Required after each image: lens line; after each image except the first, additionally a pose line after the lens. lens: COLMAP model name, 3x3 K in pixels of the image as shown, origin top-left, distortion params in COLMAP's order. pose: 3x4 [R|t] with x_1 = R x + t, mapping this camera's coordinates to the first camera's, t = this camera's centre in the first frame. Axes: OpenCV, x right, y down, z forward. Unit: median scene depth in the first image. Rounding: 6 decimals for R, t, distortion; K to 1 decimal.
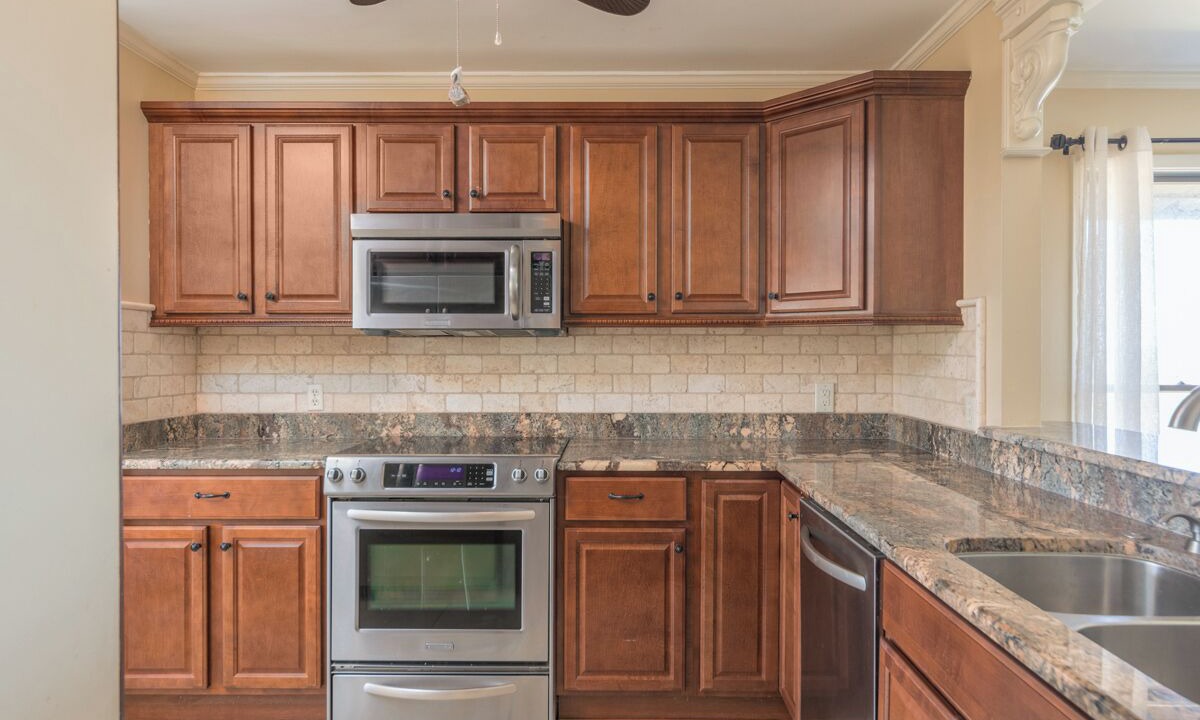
lens RADIAL K [[663.4, 0, 601.4], [0, 663.4, 357.9], [0, 0, 1]] dist [-0.008877, -0.003929]
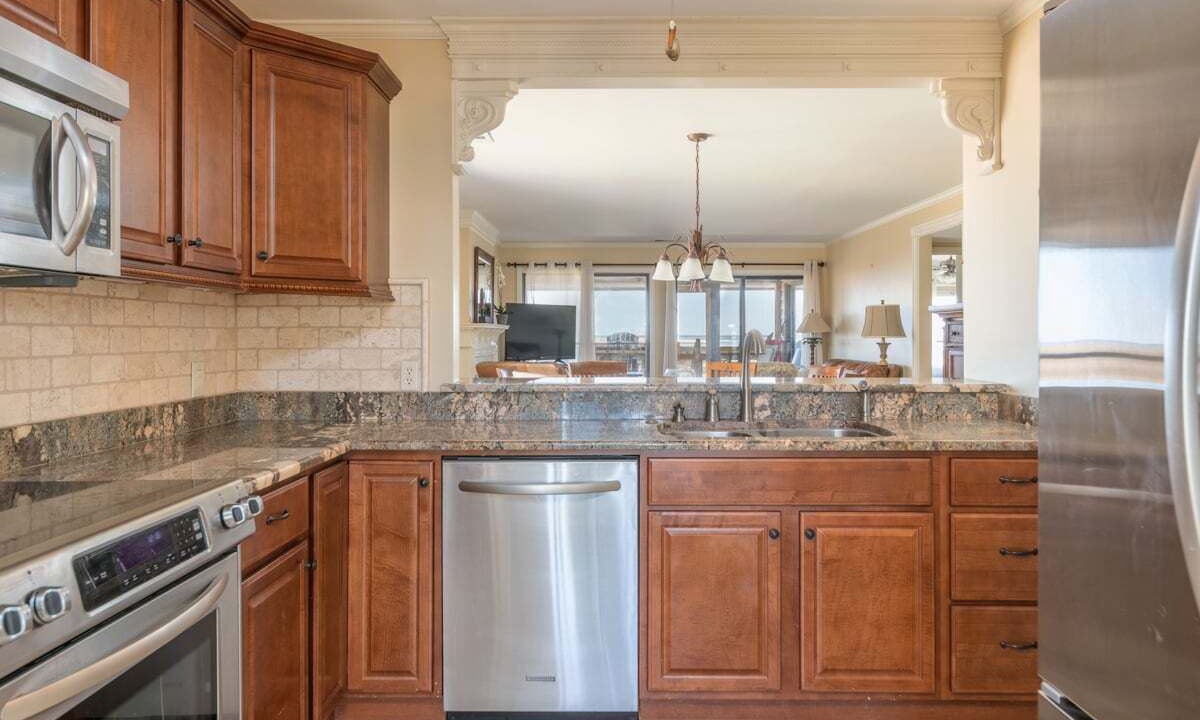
lens RADIAL K [[770.0, 0, 591.0], [0, 770.0, 350.6], [0, 0, 1]] dist [-0.030088, -0.003620]
pose [[0.021910, -0.019657, 0.999567, -0.617273], [0.009900, 0.999762, 0.019444, 0.009953], [-0.999711, 0.009470, 0.022099, 0.487275]]
